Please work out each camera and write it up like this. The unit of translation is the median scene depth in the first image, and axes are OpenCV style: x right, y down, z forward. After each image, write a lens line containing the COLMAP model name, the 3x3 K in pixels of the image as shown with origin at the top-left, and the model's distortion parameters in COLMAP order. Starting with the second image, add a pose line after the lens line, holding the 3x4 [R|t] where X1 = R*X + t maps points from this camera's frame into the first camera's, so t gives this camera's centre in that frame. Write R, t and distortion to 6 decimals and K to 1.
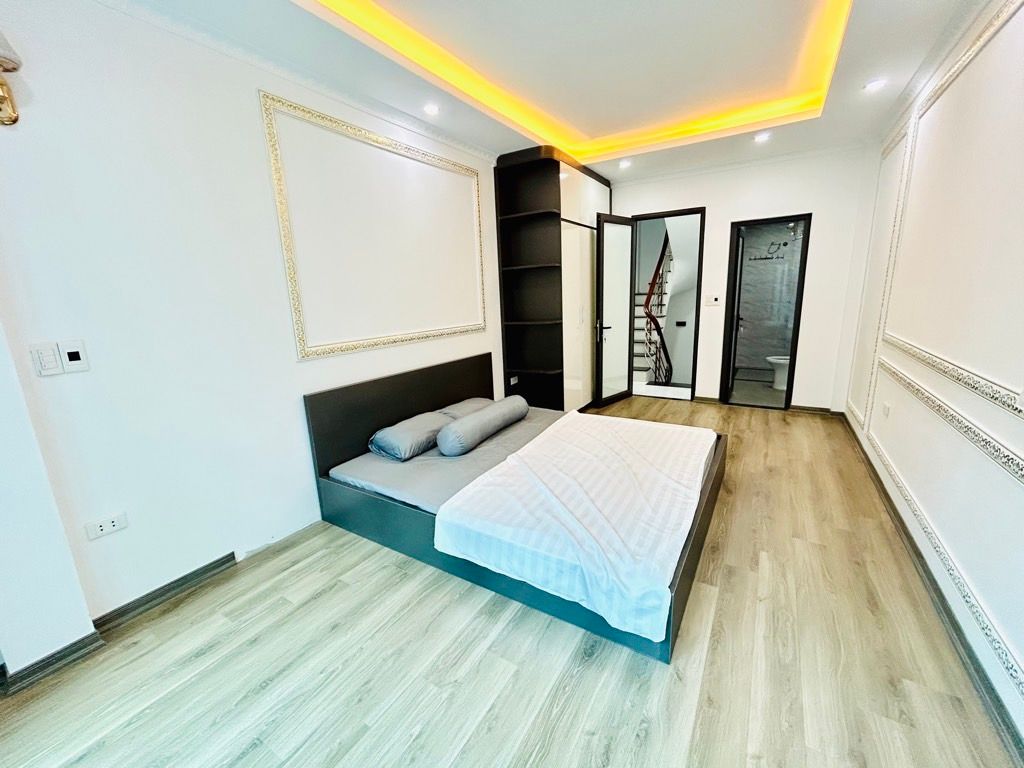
lens RADIAL K [[418.4, 0, 512.0], [0, 418.4, 392.5], [0, 0, 1]] dist [-0.001706, 0.005248]
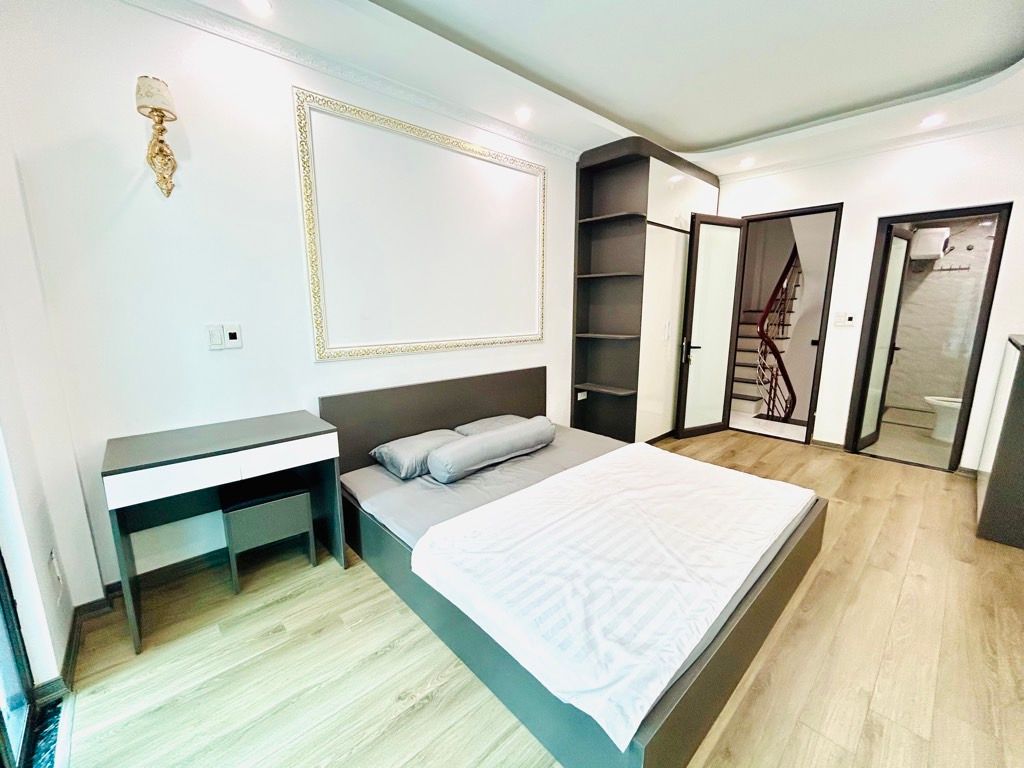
lens RADIAL K [[418.4, 0, 512.0], [0, 418.4, 392.5], [0, 0, 1]] dist [-0.001706, 0.005248]
pose [[0.965437, 0.081192, -0.247667, 0.078405], [-0.088522, 0.995901, -0.018584, -0.013214], [0.245143, 0.039865, 0.968667, 0.085031]]
